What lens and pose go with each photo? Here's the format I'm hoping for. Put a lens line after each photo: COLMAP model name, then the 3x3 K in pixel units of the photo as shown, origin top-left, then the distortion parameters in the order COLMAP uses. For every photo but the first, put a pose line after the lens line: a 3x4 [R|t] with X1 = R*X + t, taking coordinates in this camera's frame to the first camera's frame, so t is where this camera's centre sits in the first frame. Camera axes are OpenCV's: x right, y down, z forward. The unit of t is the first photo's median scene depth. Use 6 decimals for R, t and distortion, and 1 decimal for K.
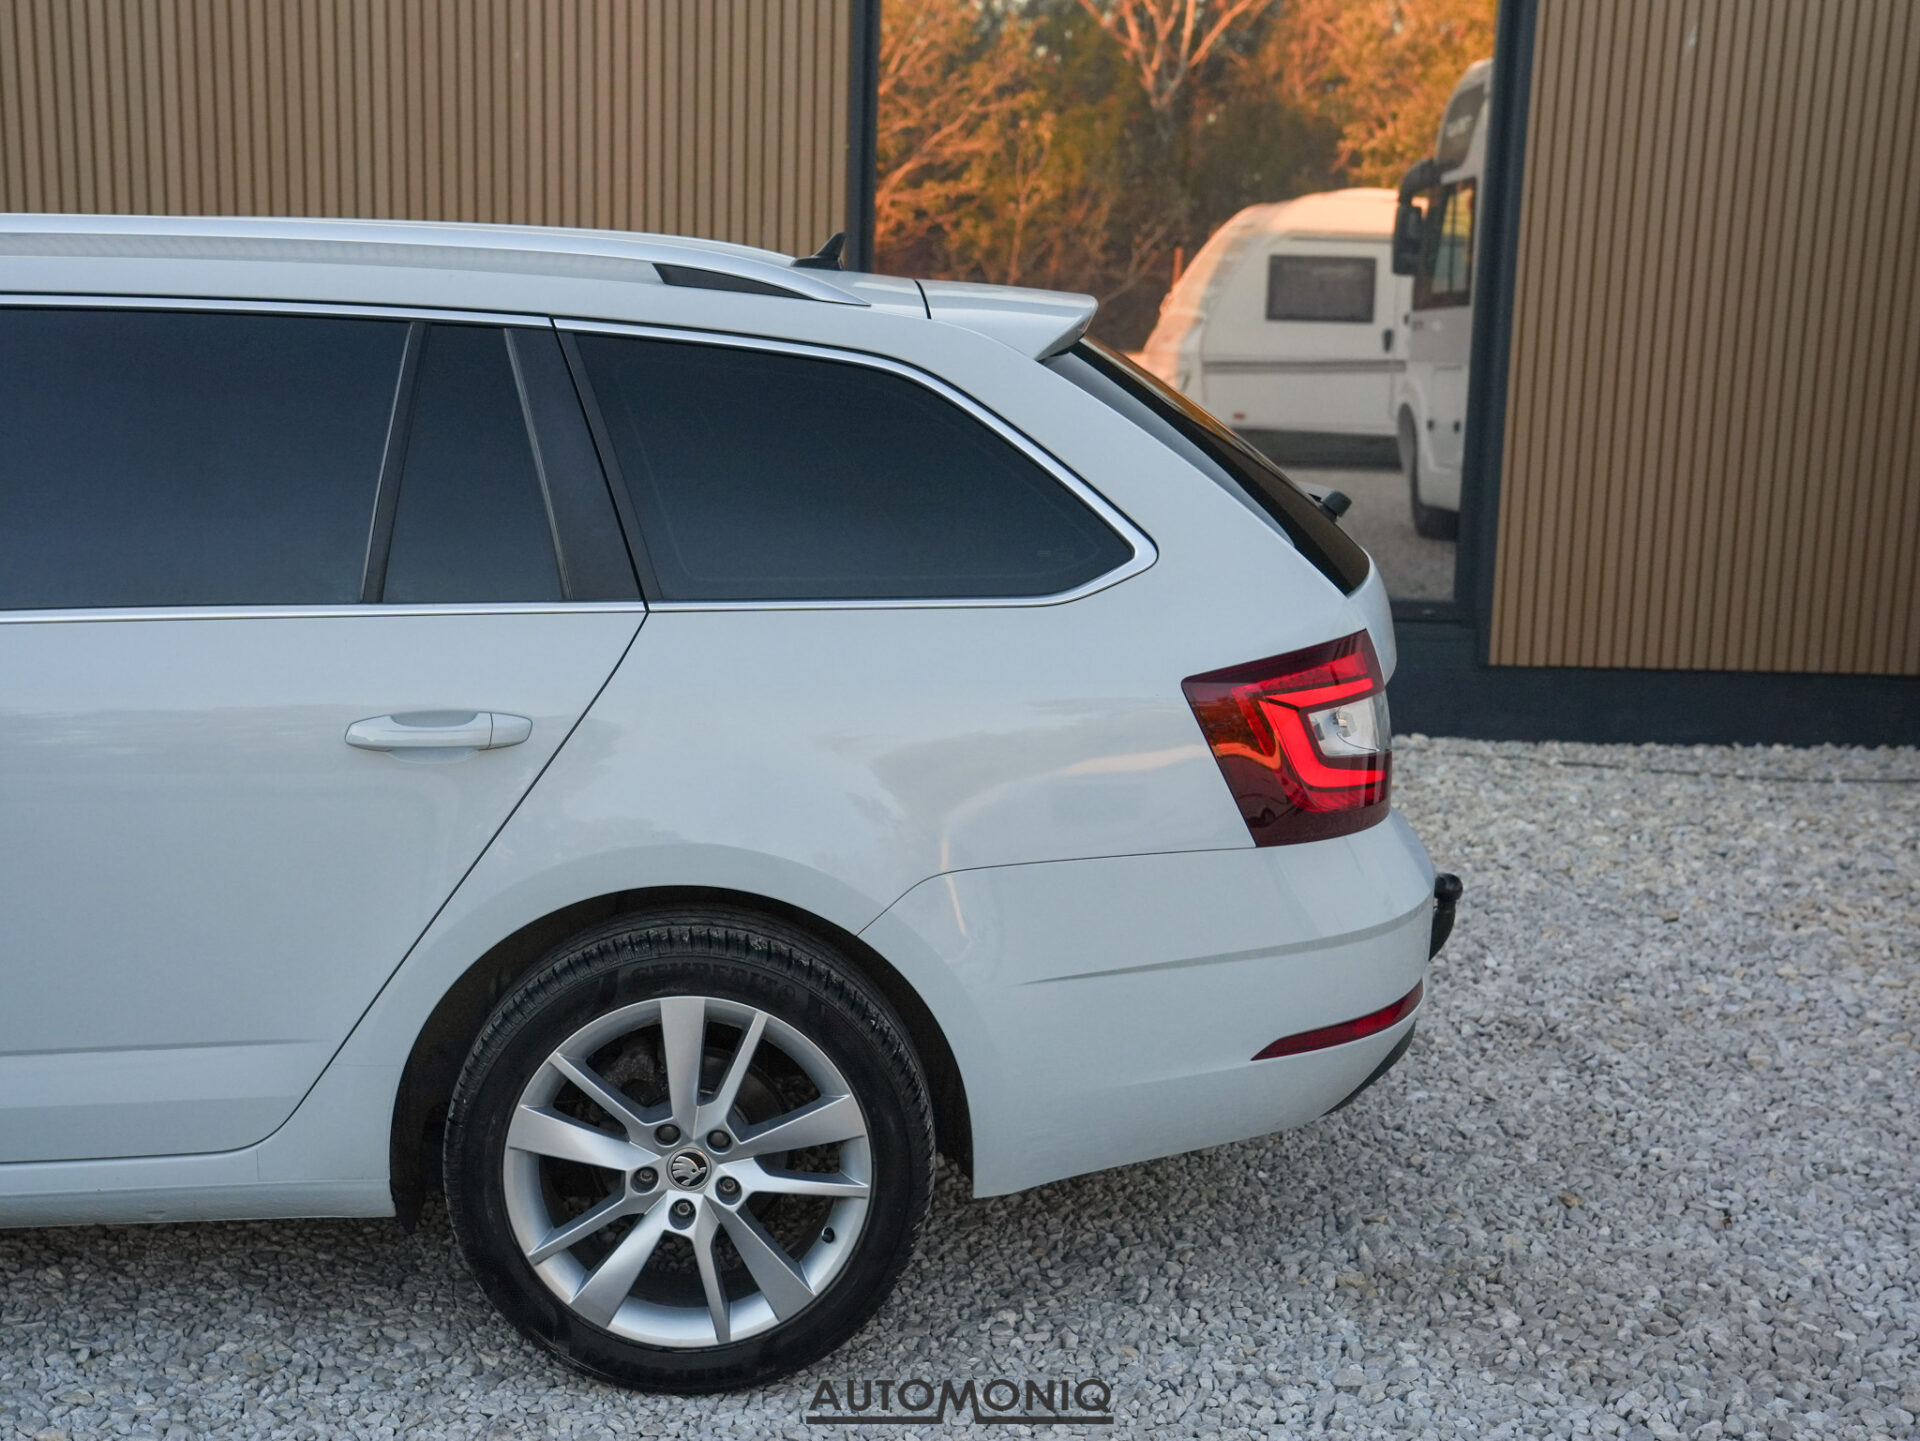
lens RADIAL K [[2509.0, 0, 960.0], [0, 2509.0, 720.5], [0, 0, 1]] dist [0.051357, 0.046991]
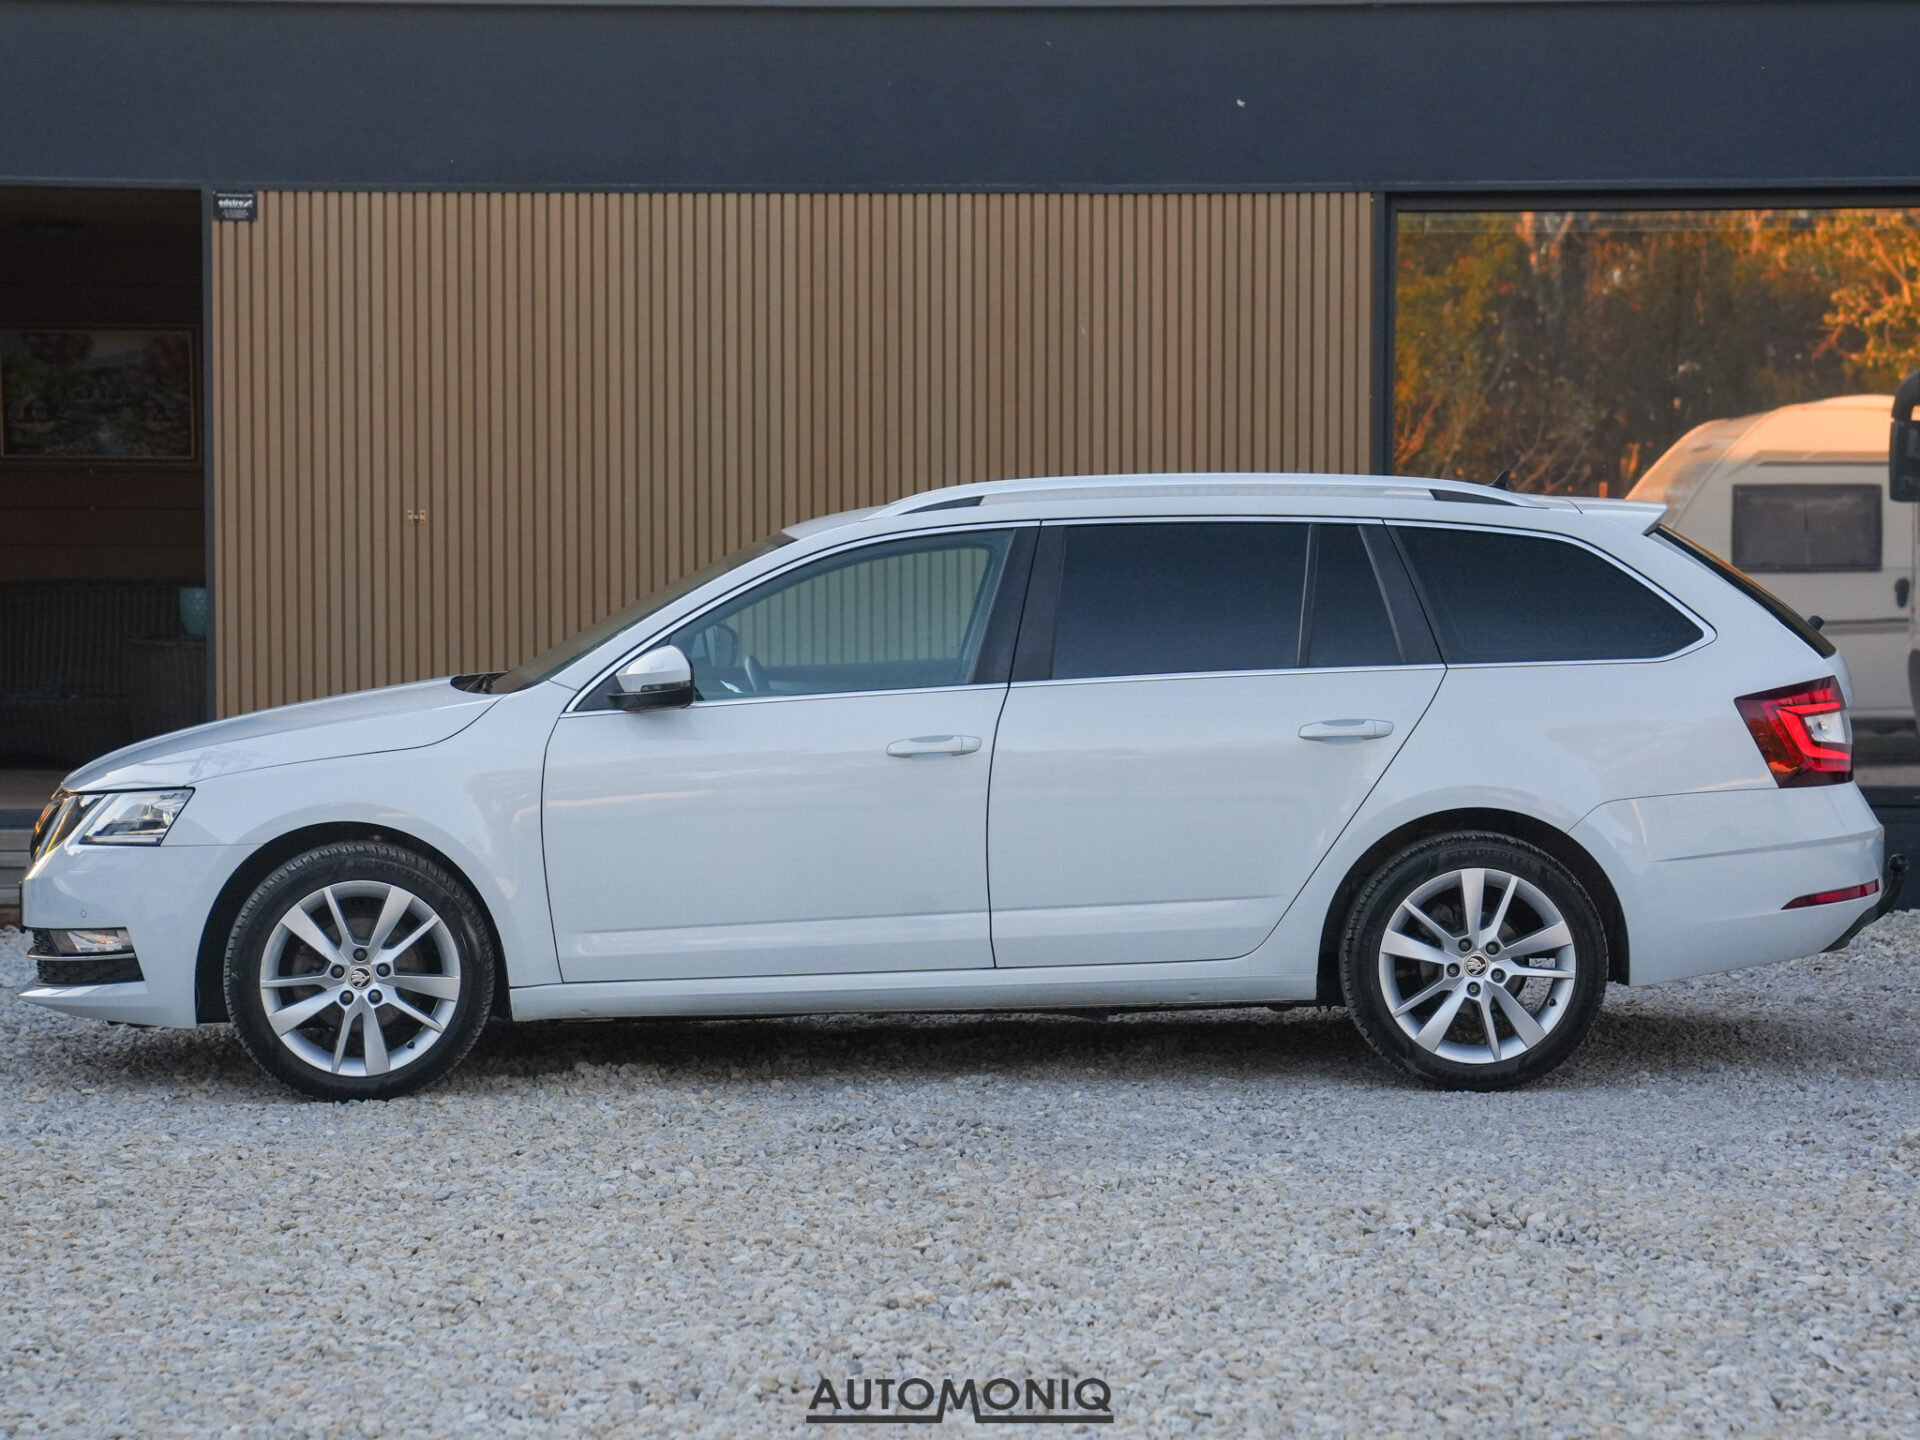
lens RADIAL K [[3962.0, 0, 960.0], [0, 3962.0, 720.0], [0, 0, 1]] dist [0.167131, -0.215400]
pose [[0.997260, -0.024466, -0.069813, -0.279799], [0.015282, 0.991504, -0.129176, 0.373575], [0.072380, 0.127755, 0.989161, -1.972531]]
